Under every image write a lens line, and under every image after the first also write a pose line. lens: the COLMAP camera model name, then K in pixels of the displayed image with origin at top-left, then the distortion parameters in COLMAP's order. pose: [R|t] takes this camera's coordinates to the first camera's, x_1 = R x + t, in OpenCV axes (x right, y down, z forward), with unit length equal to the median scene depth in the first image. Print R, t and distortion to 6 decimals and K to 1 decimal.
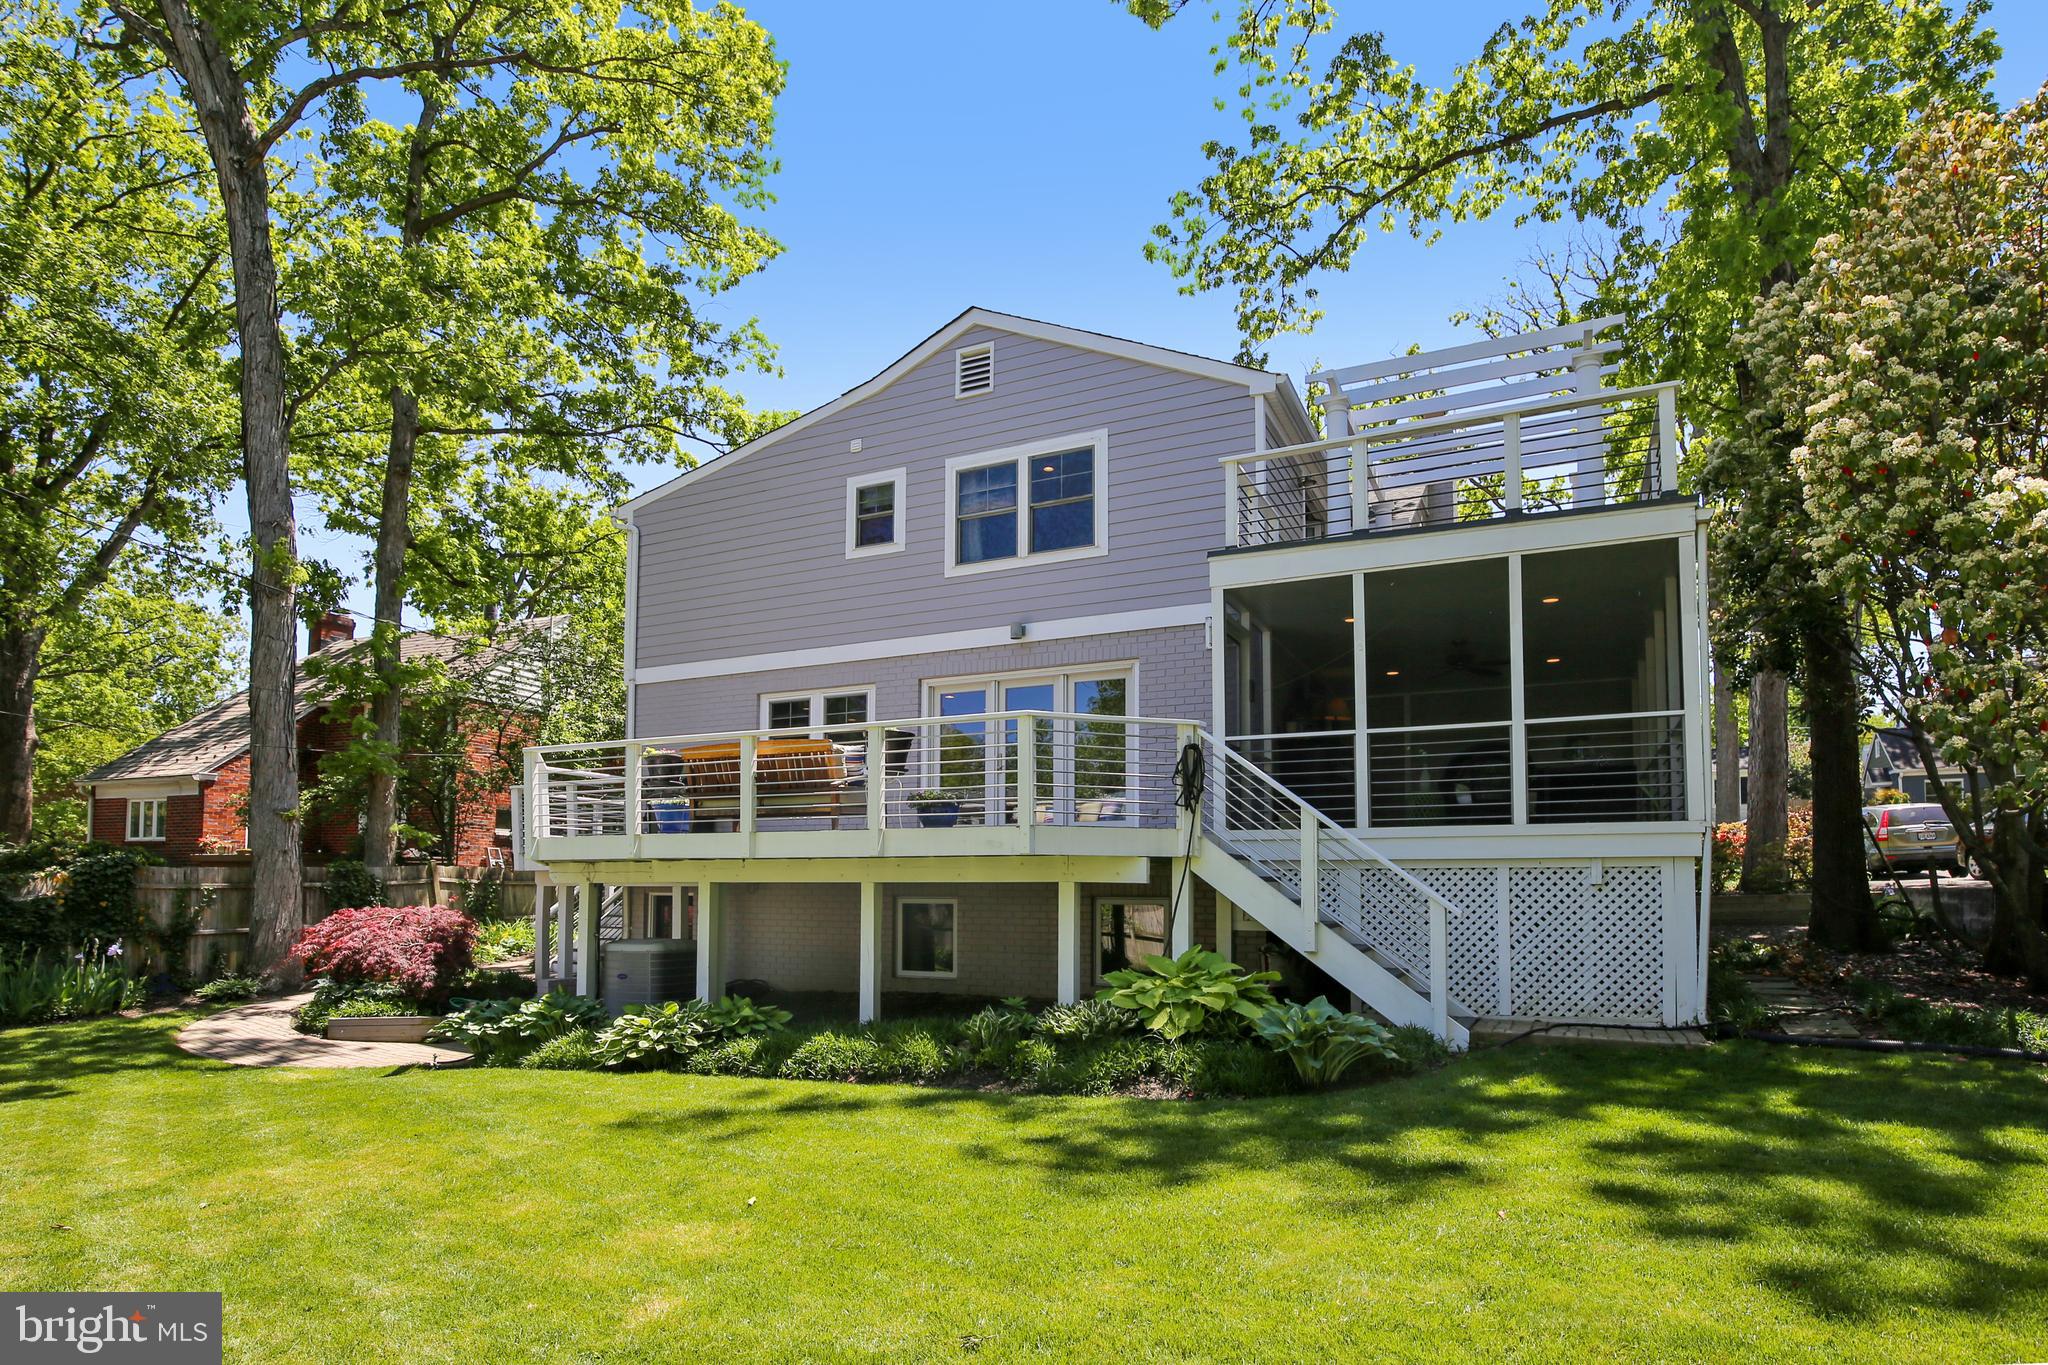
lens RADIAL K [[950.6, 0, 1031.7], [0, 950.6, 674.8], [0, 0, 1]] dist [-0.023864, 0.007758]
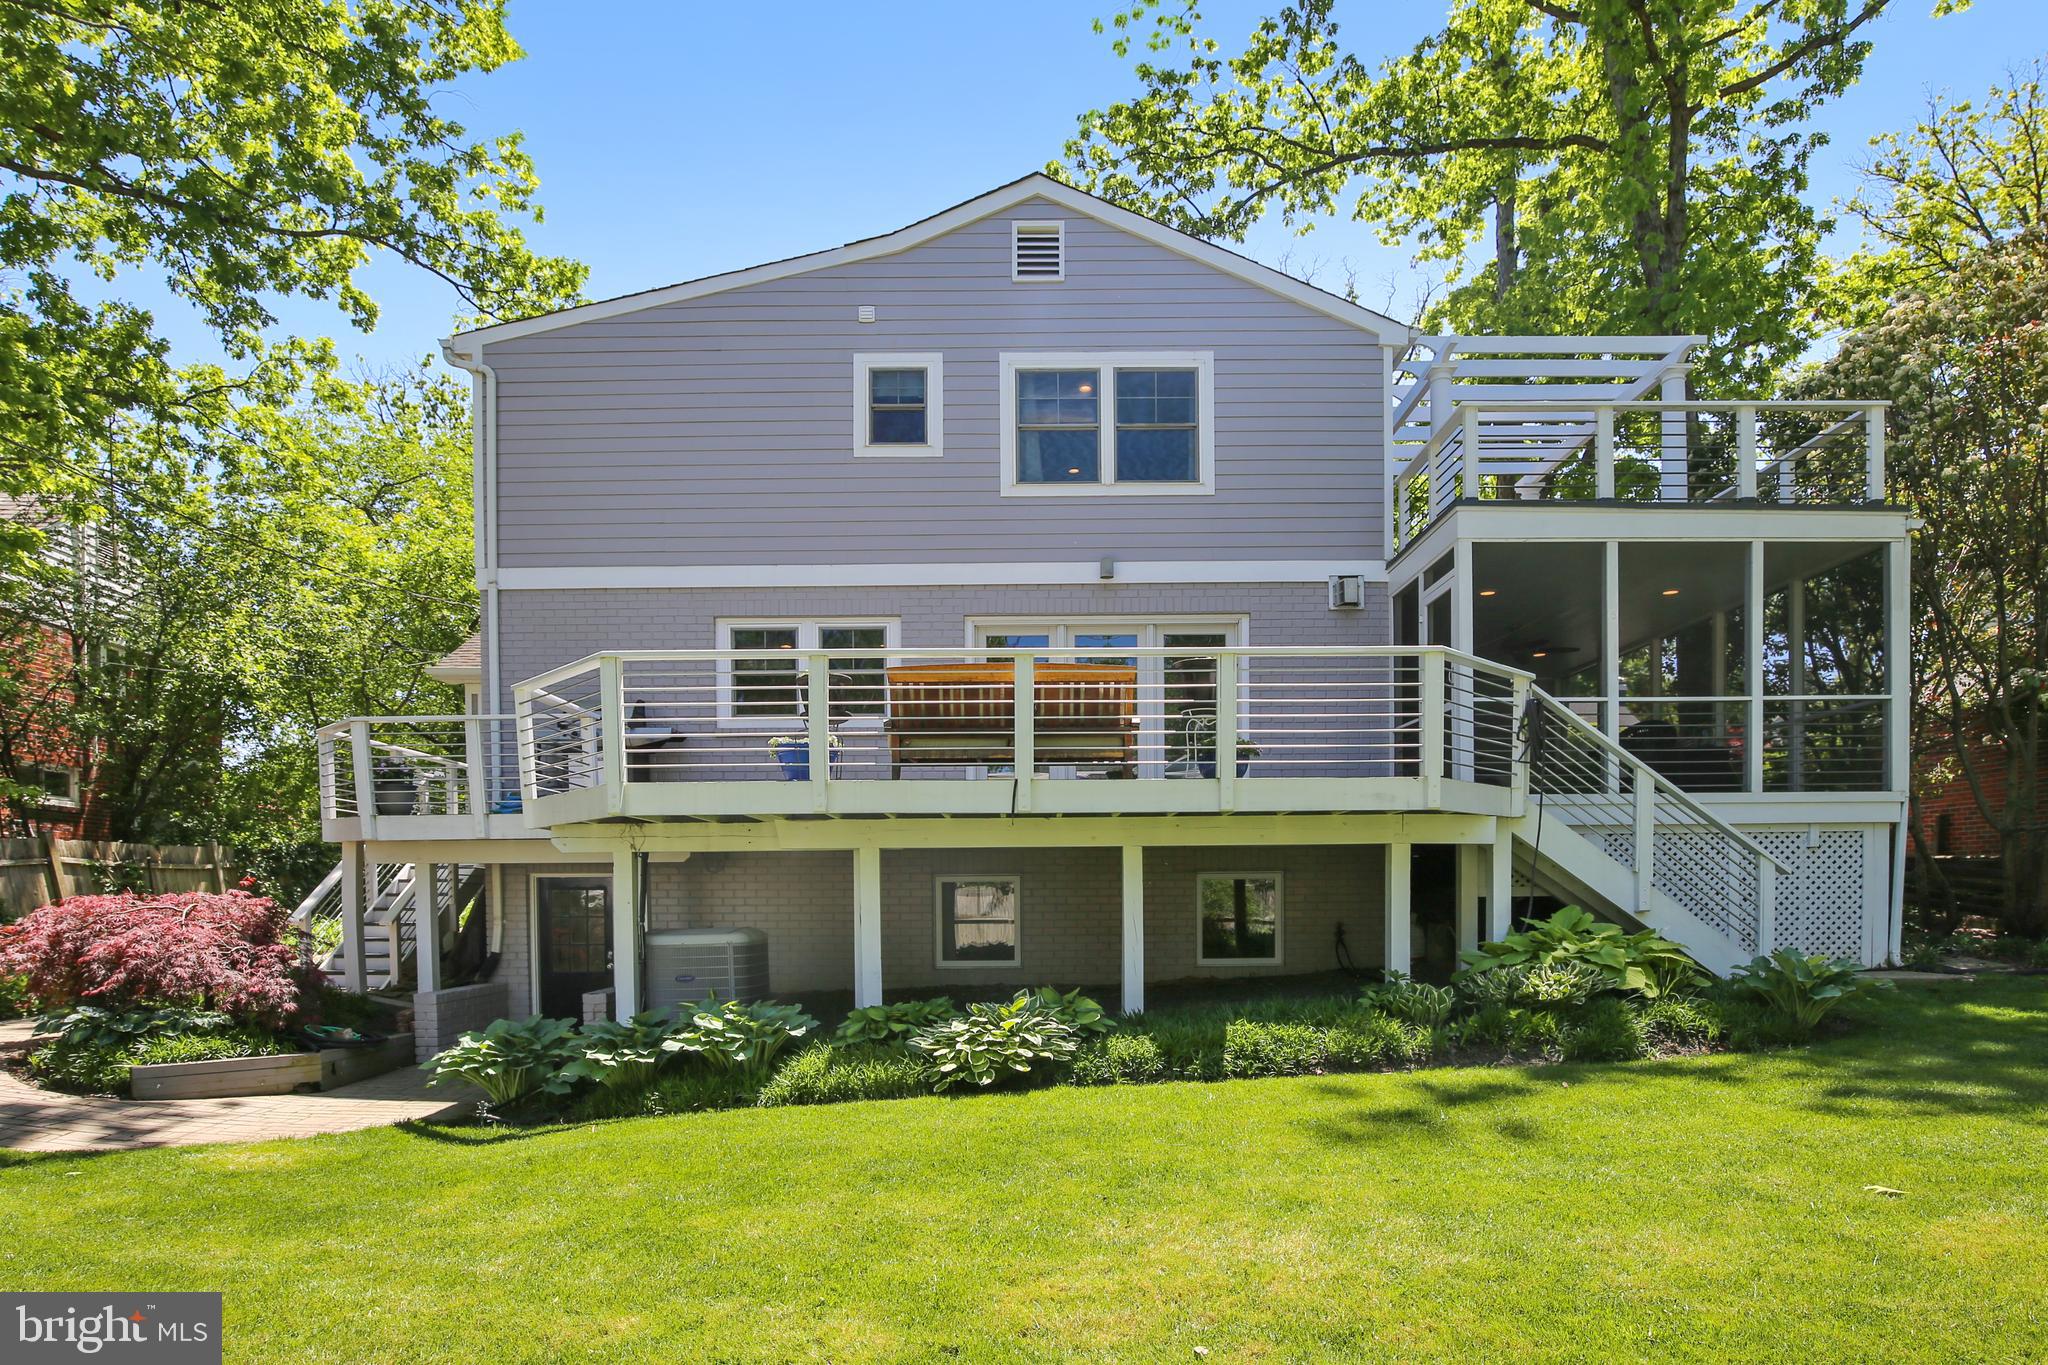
lens RADIAL K [[992.2, 0, 1024.3], [0, 992.2, 745.1], [0, 0, 1]] dist [-0.016325, -0.000092]
pose [[0.921121, 0.045257, 0.386637, -0.425143], [-0.077822, 0.994578, 0.068985, 0.056971], [-0.381418, -0.093633, 0.919648, 0.180901]]
